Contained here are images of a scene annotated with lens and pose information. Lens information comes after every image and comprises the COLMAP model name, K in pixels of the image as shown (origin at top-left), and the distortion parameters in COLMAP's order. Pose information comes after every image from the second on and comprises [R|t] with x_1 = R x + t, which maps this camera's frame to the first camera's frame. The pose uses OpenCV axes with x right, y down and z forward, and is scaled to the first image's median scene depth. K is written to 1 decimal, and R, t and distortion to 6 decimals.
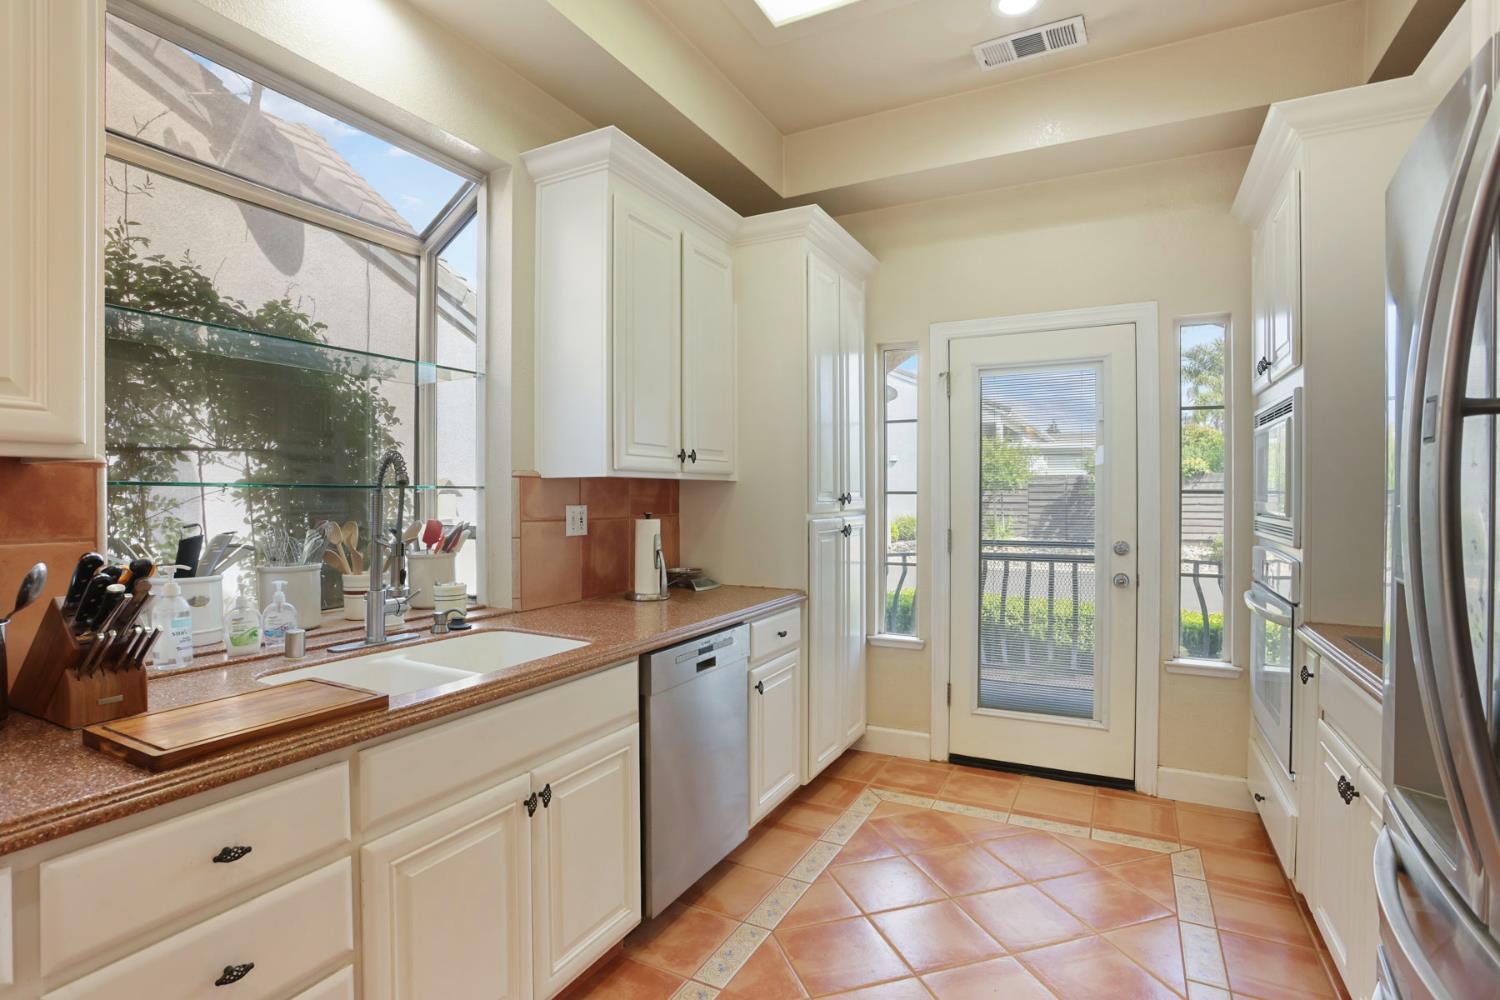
lens RADIAL K [[741.1, 0, 746.9], [0, 741.1, 499.4], [0, 0, 1]] dist [-0.042111, 0.015556]
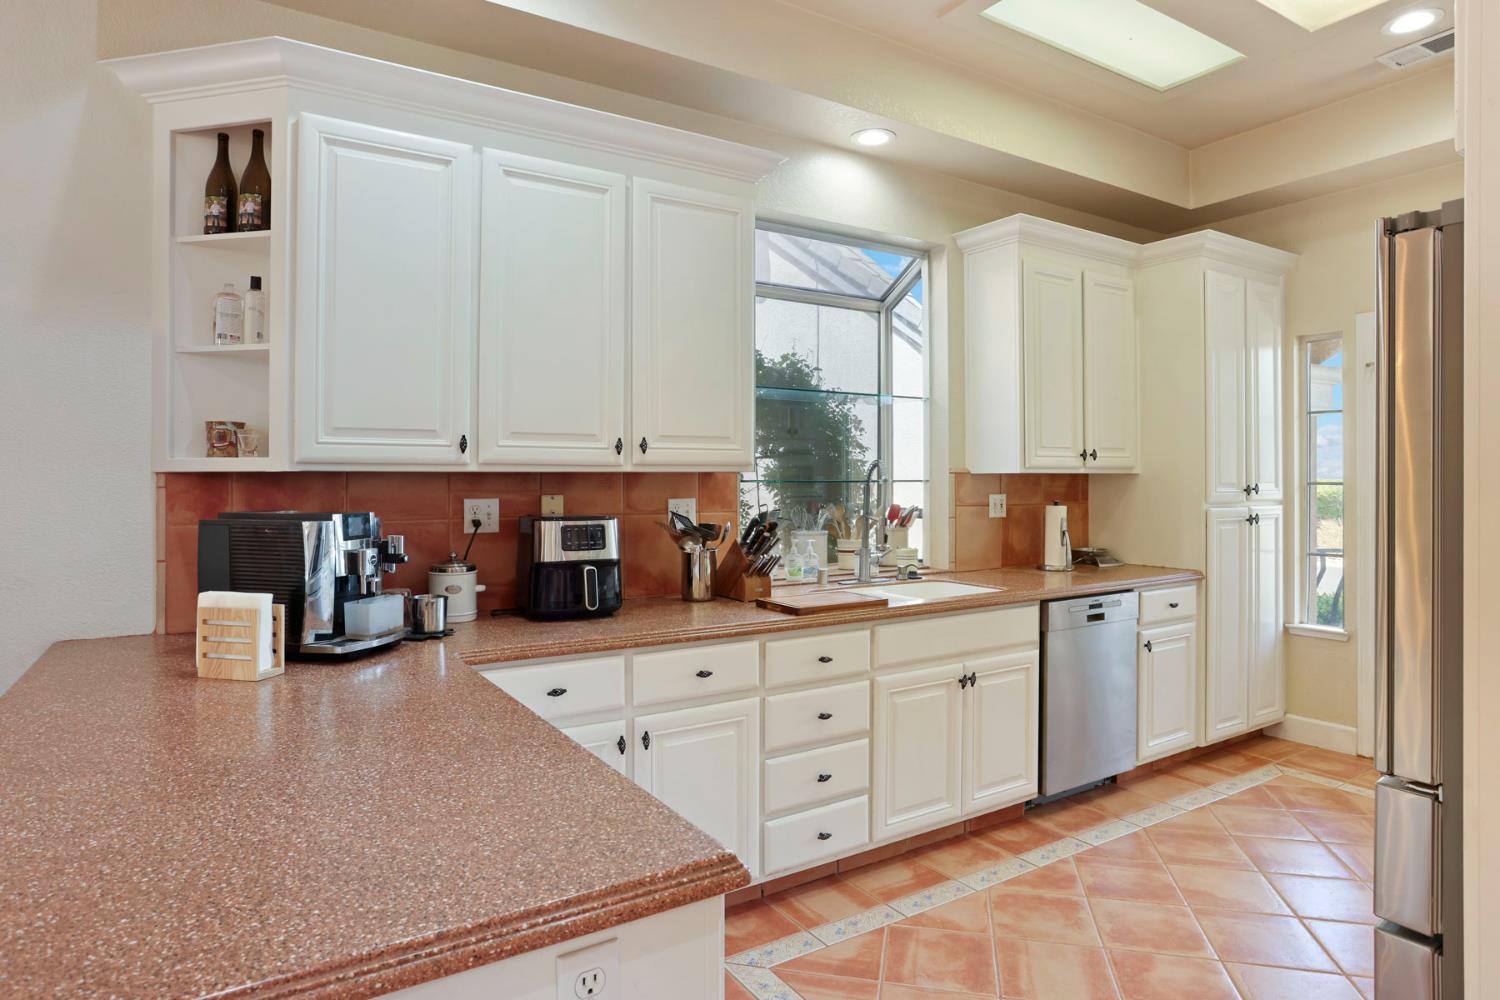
lens RADIAL K [[833.2, 0, 731.3], [0, 833.2, 484.5], [0, 0, 1]] dist [-0.058168, 0.007312]
pose [[0.854135, 0.003151, -0.520041, 0.124609], [-0.001910, 0.999994, 0.002922, -0.012115], [0.520047, -0.001503, 0.854136, -0.477221]]
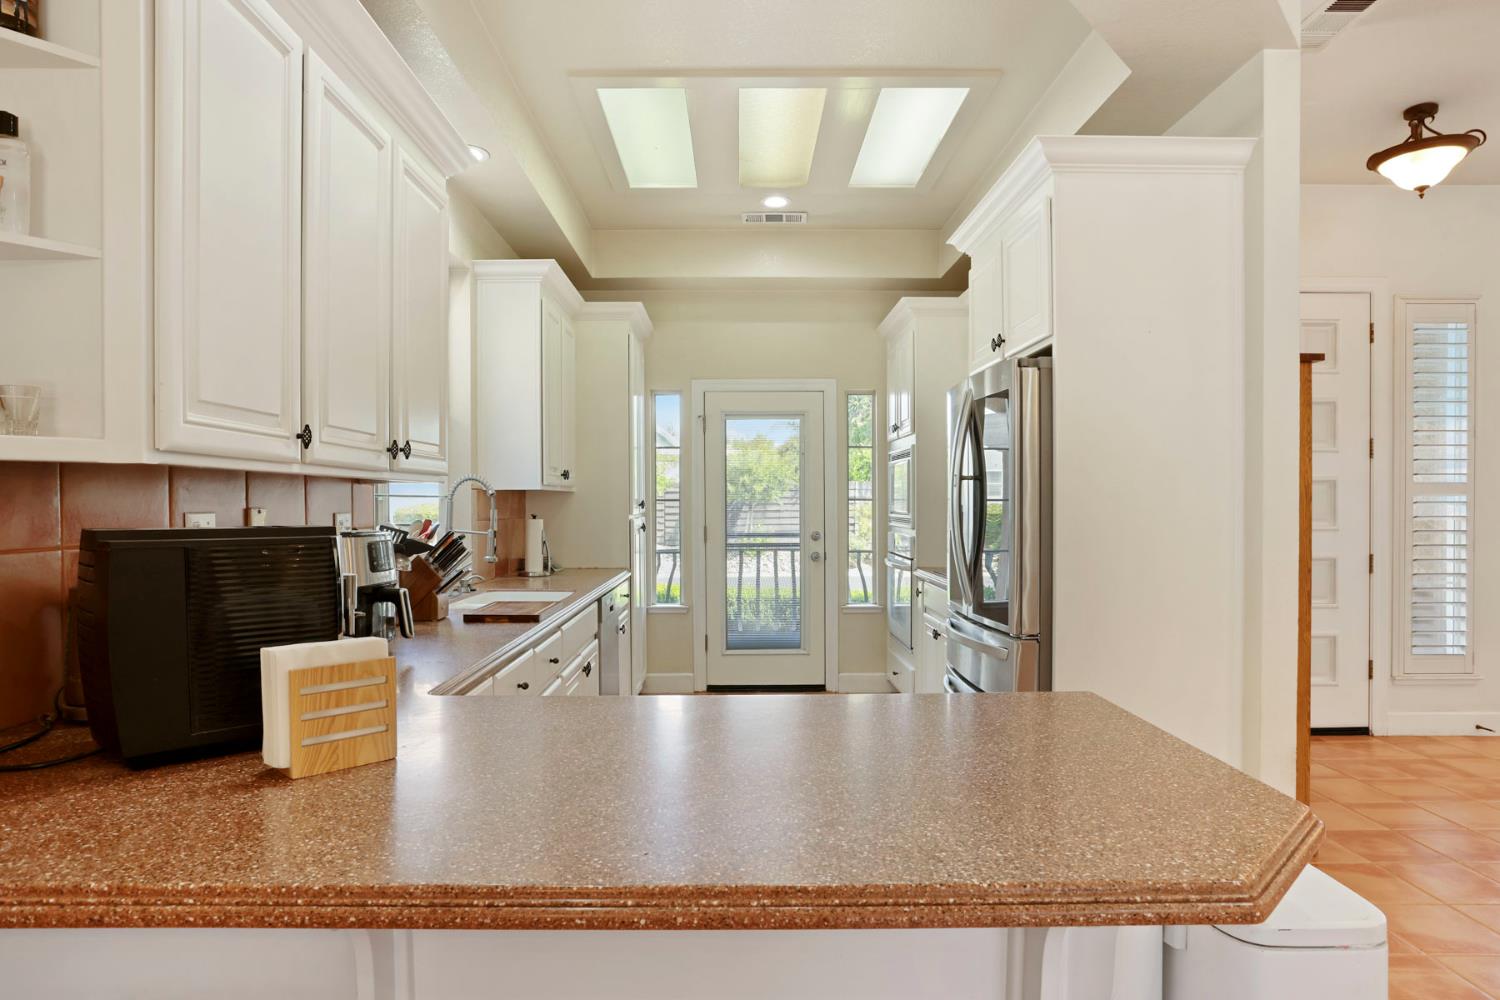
lens RADIAL K [[833.2, 0, 758.5], [0, 833.2, 505.3], [0, 0, 1]] dist [-0.058168, 0.007312]
pose [[0.882359, -0.001753, 0.470573, -0.517449], [0.003305, 0.999991, -0.002472, 0.006446], [-0.470565, 0.003737, 0.882357, -0.605234]]
